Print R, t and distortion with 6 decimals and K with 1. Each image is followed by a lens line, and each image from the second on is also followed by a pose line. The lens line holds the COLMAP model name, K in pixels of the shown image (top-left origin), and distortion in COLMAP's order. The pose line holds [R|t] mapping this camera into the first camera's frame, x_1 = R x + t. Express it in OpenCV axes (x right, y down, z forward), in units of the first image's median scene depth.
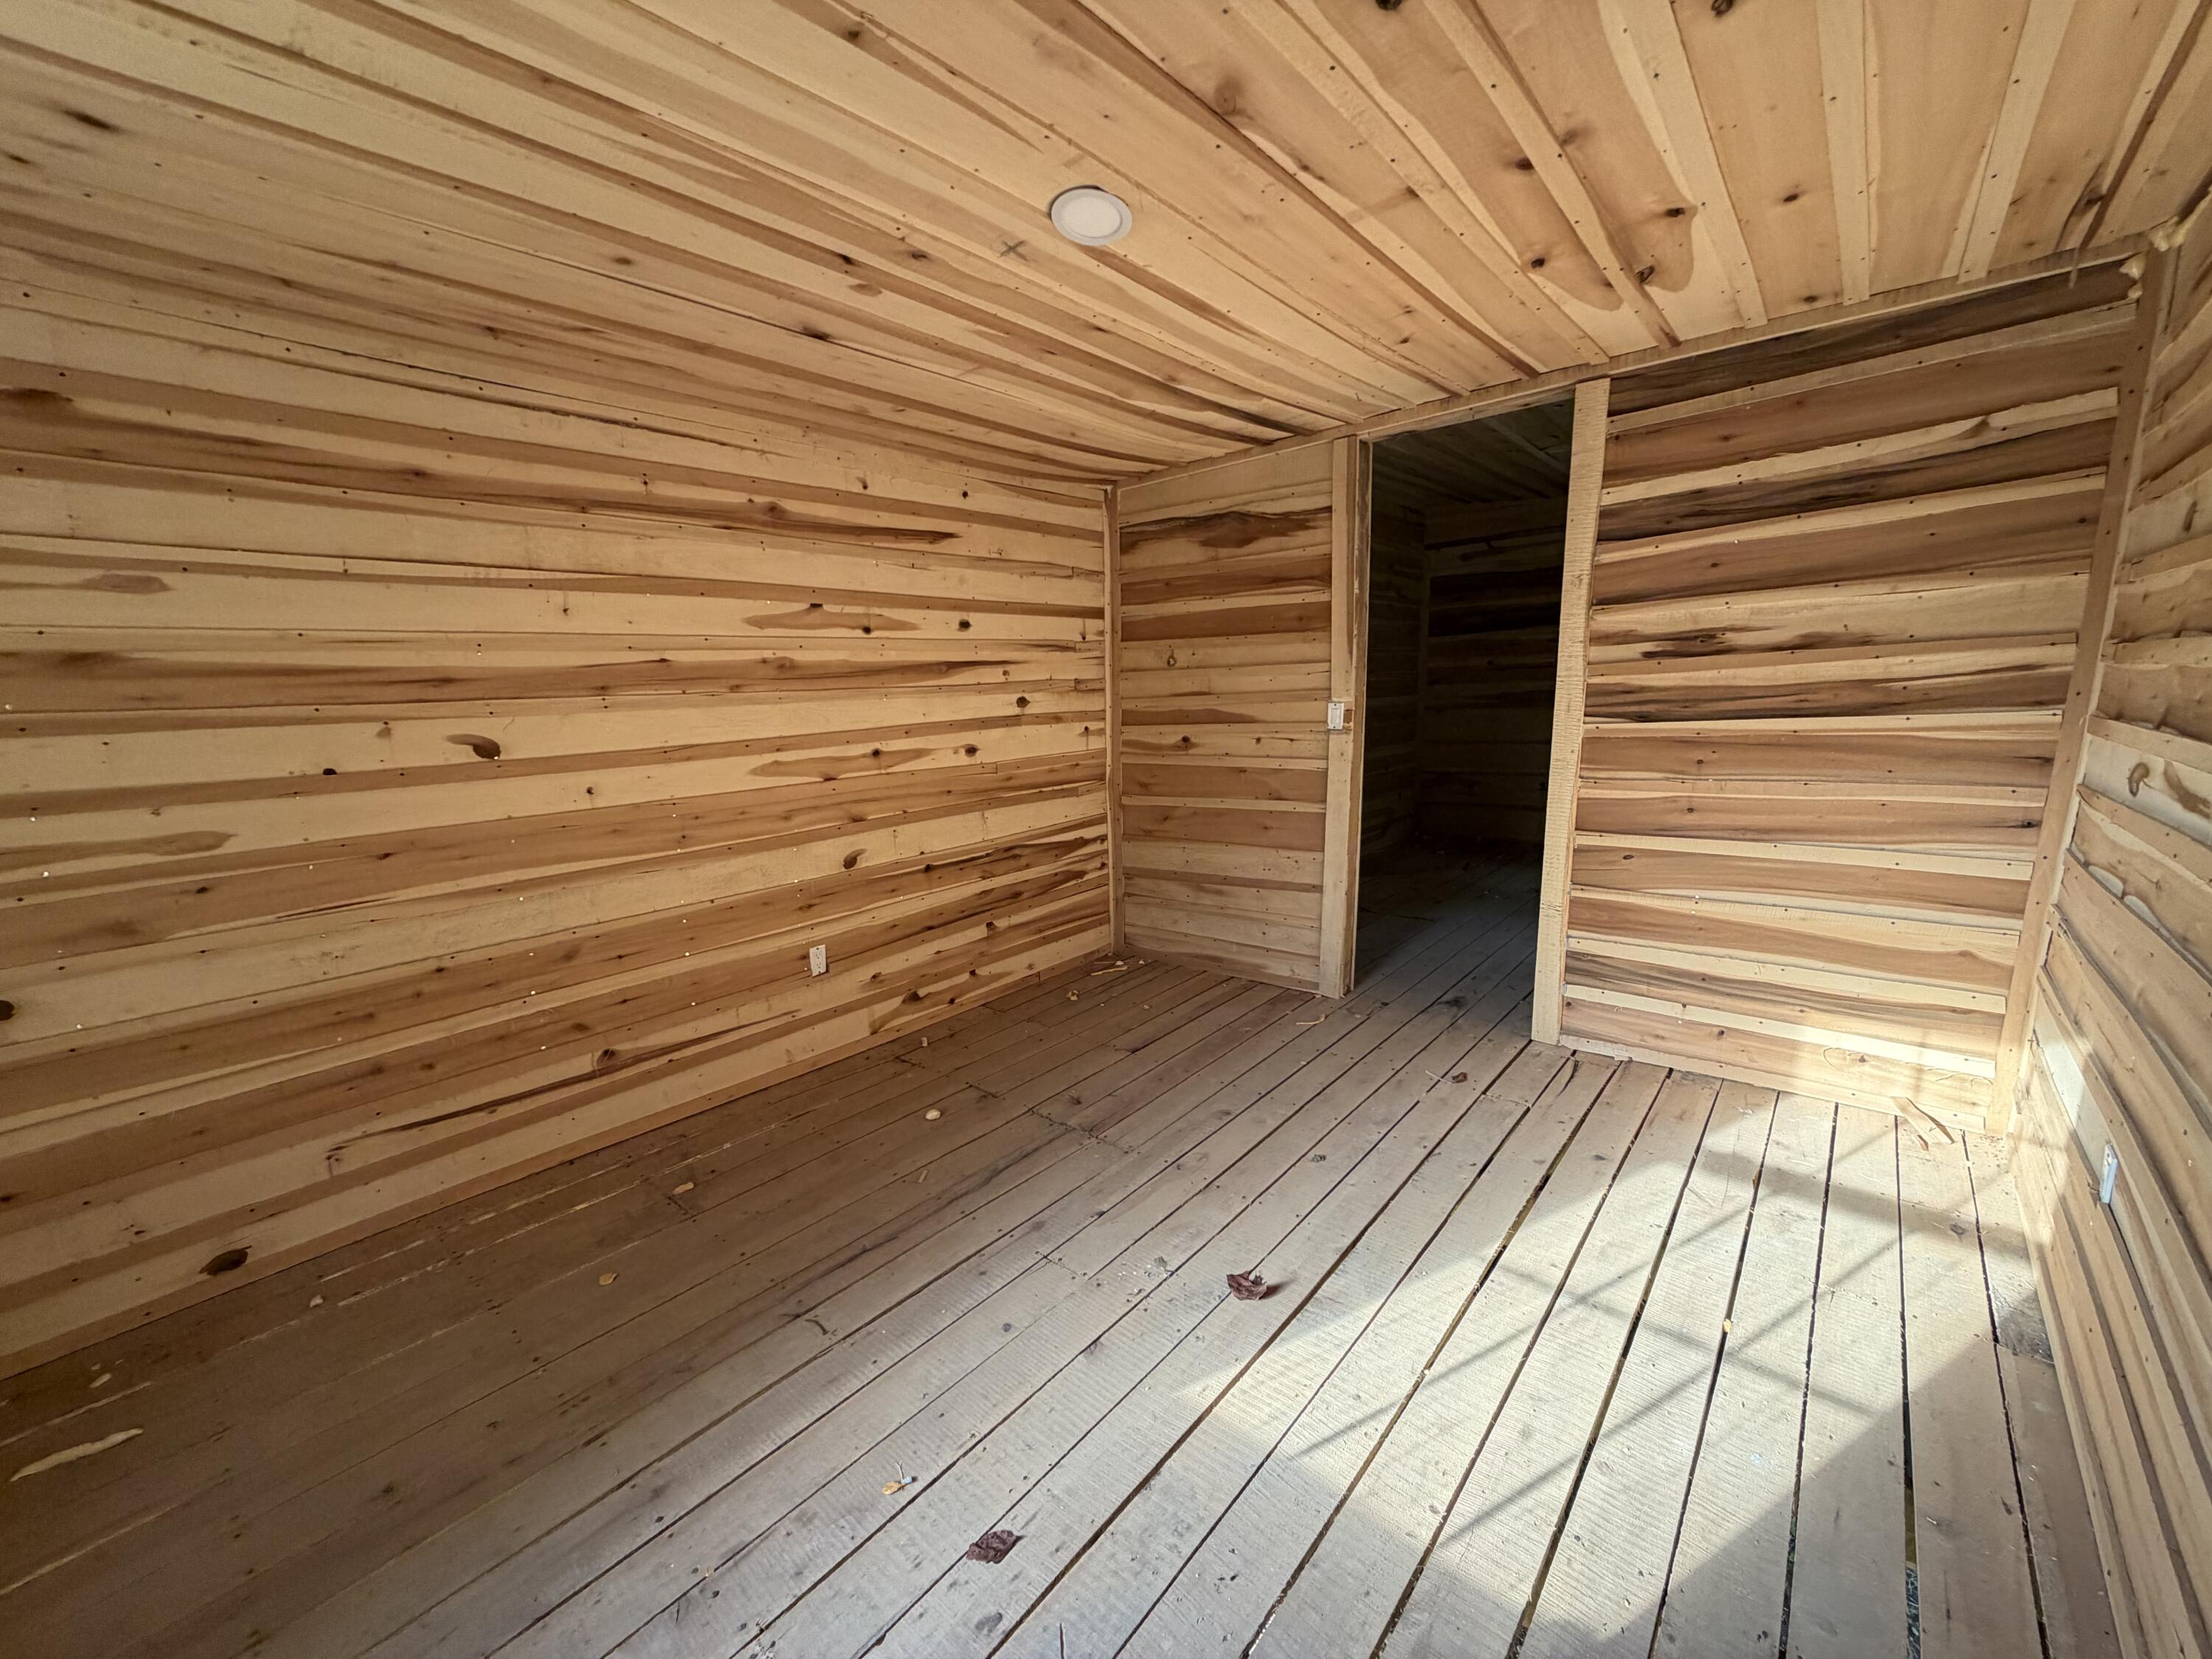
lens RADIAL K [[877.2, 0, 1100.3], [0, 877.2, 833.3], [0, 0, 1]] dist [0.000184, -0.000170]
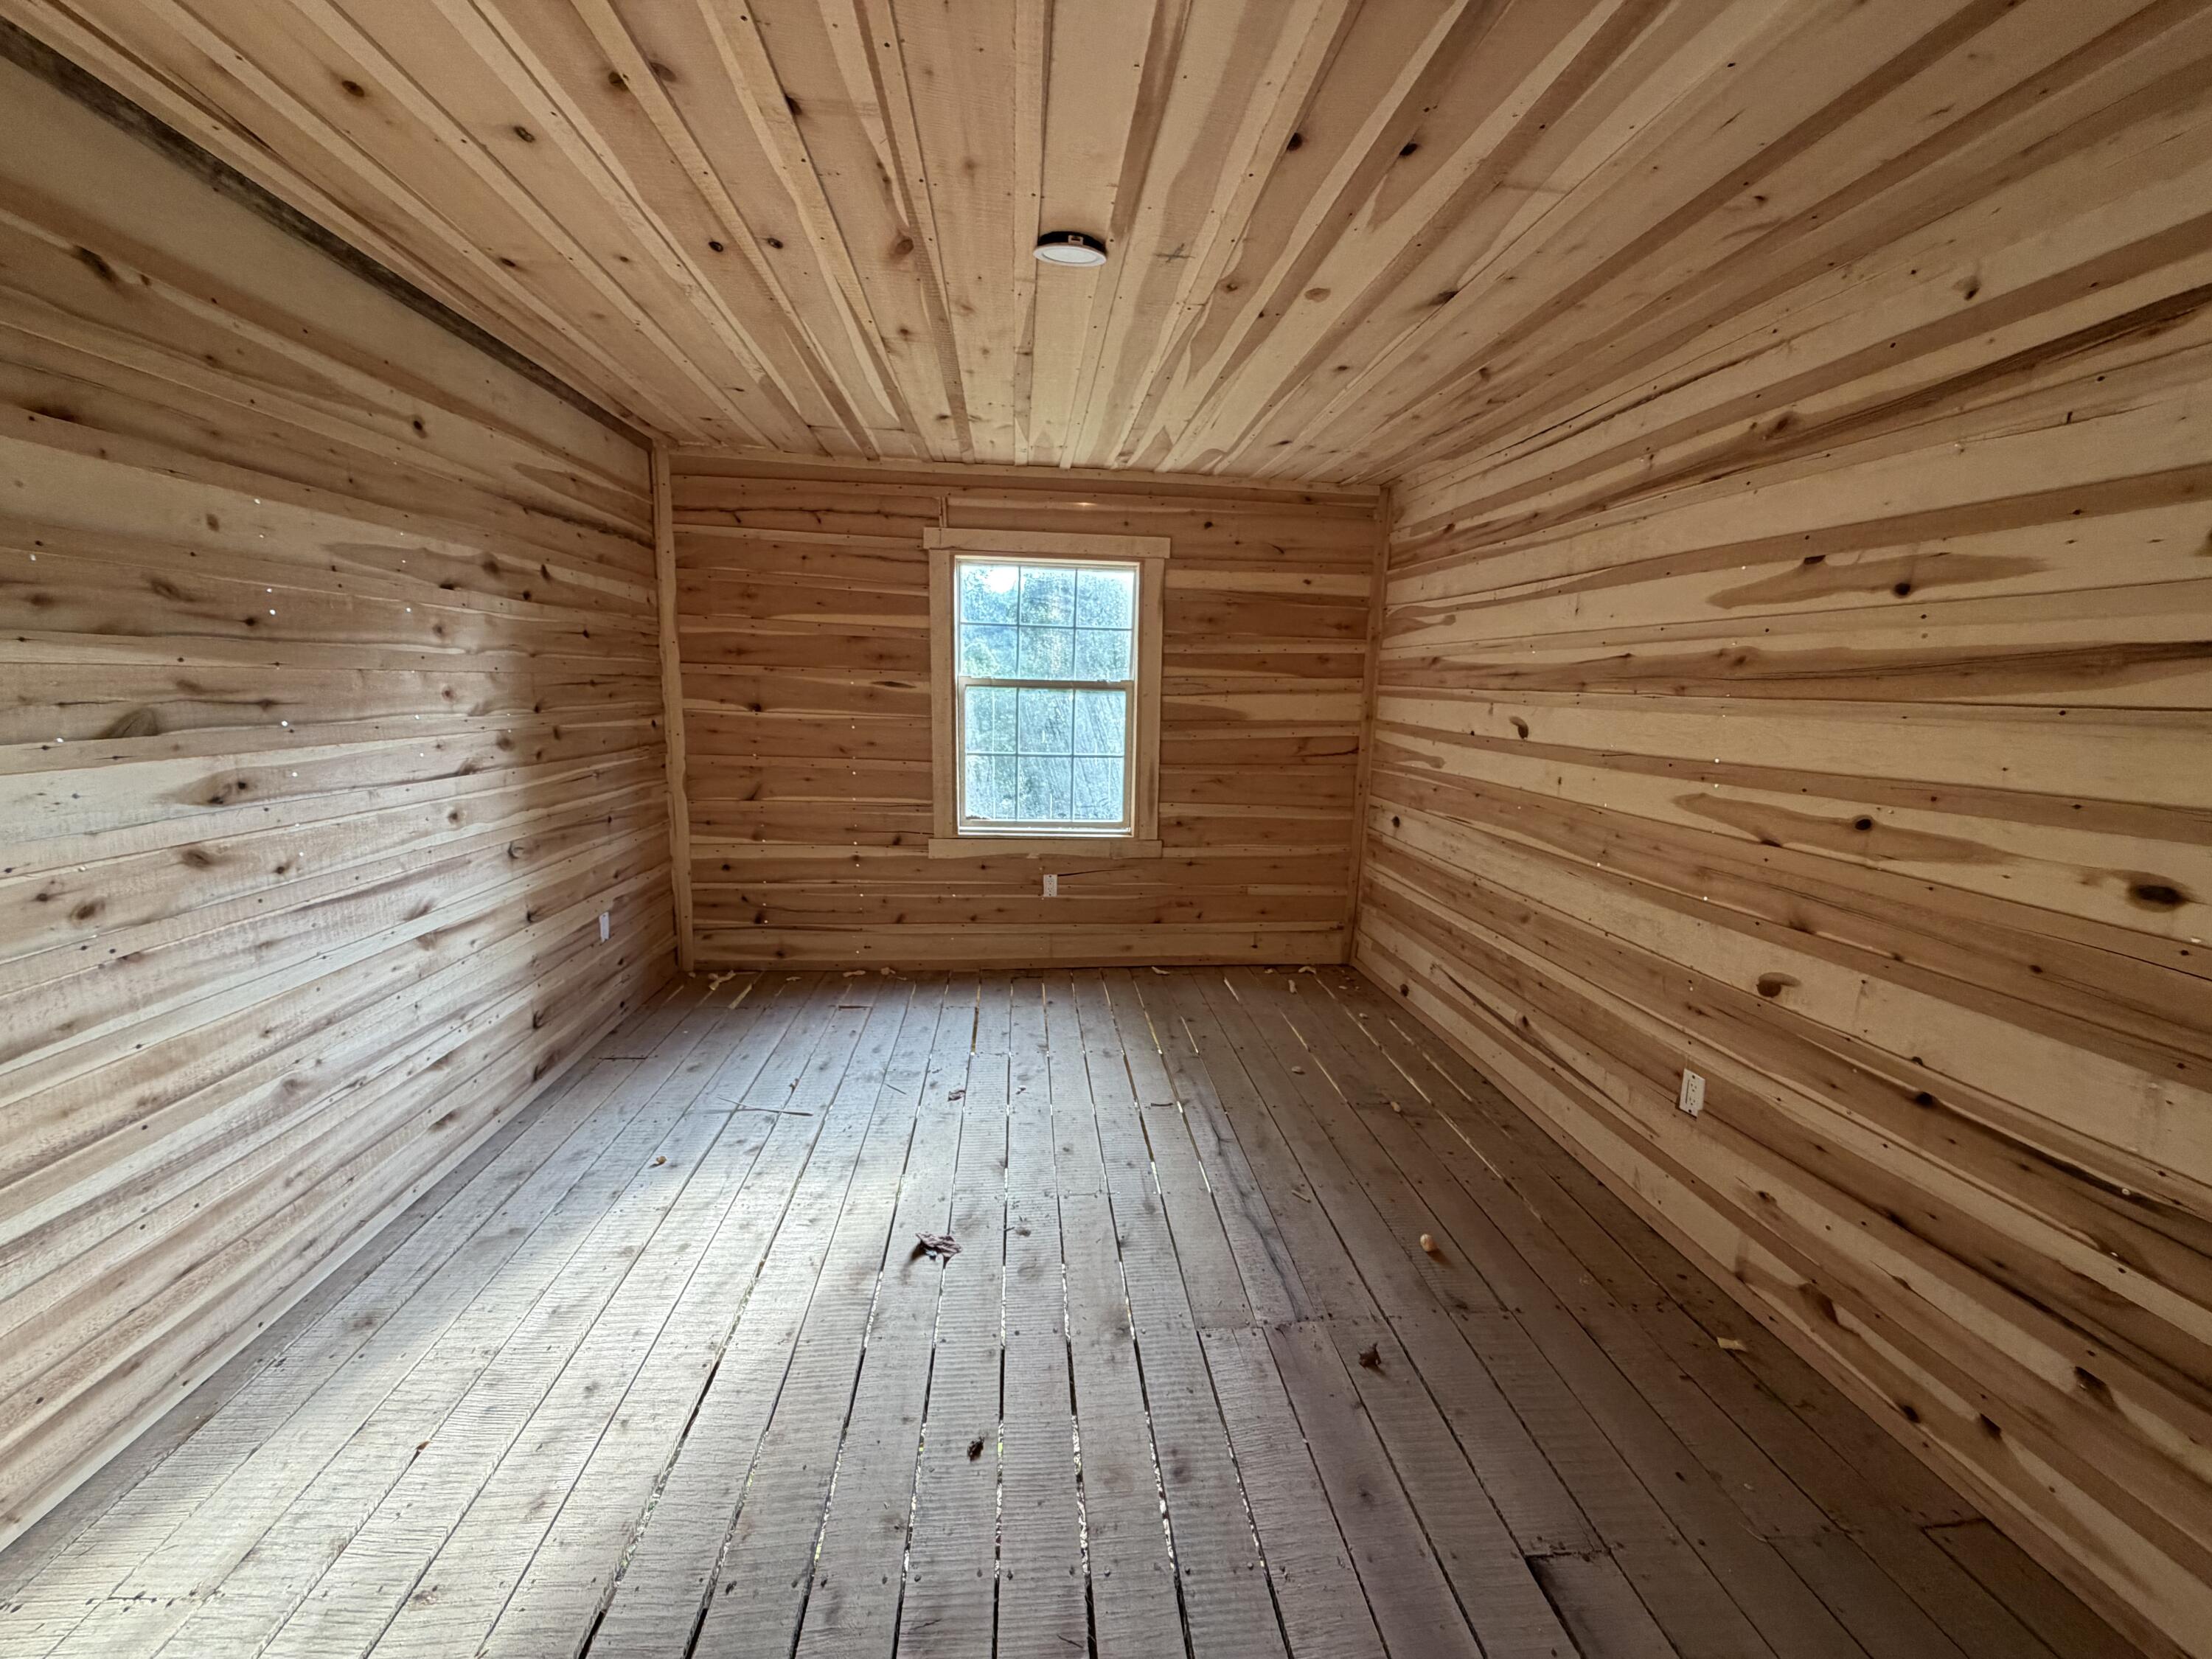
lens RADIAL K [[877.2, 0, 1100.3], [0, 877.2, 833.3], [0, 0, 1]] dist [0.000184, -0.000170]
pose [[-0.693308, 0.134960, -0.707891, 0.492292], [-0.131251, 0.942229, 0.308184, -0.212464], [0.708588, 0.306578, -0.635542, 1.140344]]
